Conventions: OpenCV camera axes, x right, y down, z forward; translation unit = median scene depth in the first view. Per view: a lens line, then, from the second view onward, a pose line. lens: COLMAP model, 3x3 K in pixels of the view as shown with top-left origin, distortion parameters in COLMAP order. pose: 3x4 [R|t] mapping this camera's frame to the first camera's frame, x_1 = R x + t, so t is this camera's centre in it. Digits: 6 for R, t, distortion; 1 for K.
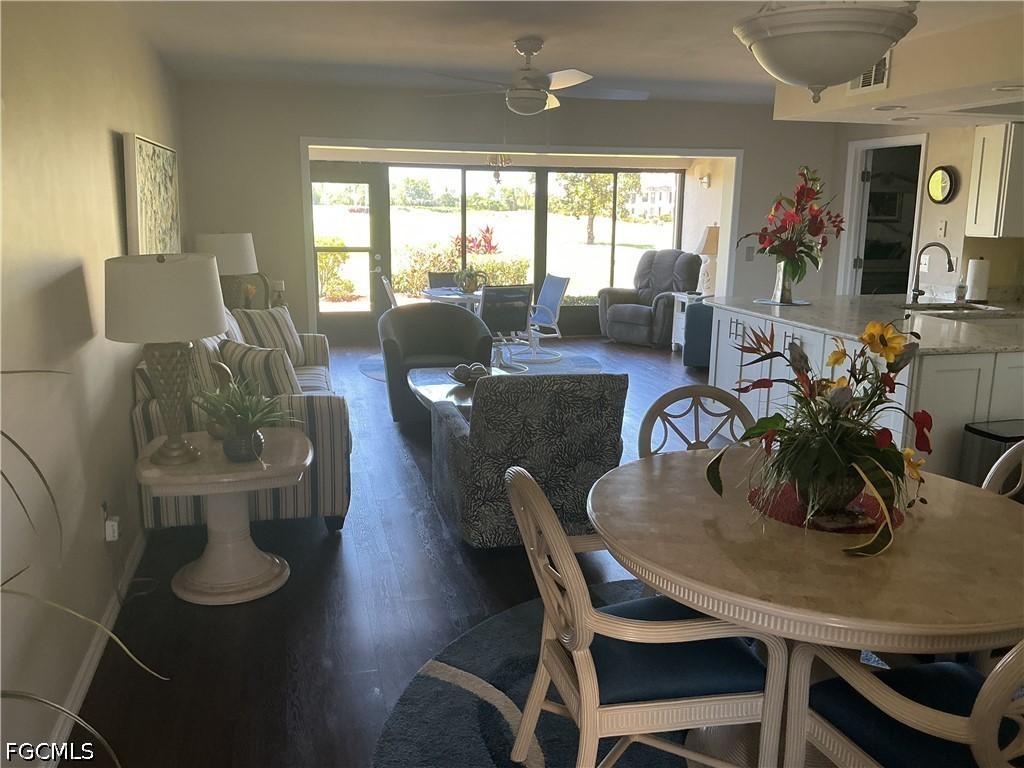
lens RADIAL K [[844.3, 0, 512.0], [0, 844.3, 384.0], [0, 0, 1]] dist [0.120787, -0.245589]
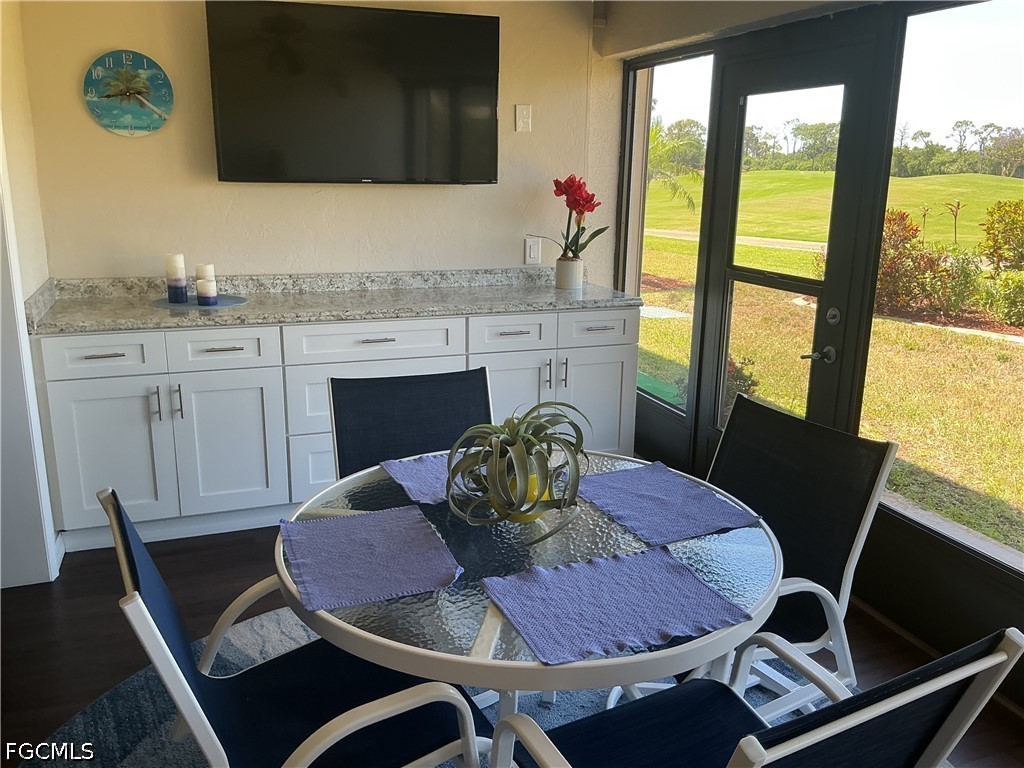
lens RADIAL K [[844.3, 0, 512.0], [0, 844.3, 384.0], [0, 0, 1]] dist [0.120787, -0.245589]
pose [[0.098766, 0.237187, -0.966430, 0.135782], [-0.216124, 0.953110, 0.211830, -0.158221], [0.971358, 0.187948, 0.145396, 0.797994]]
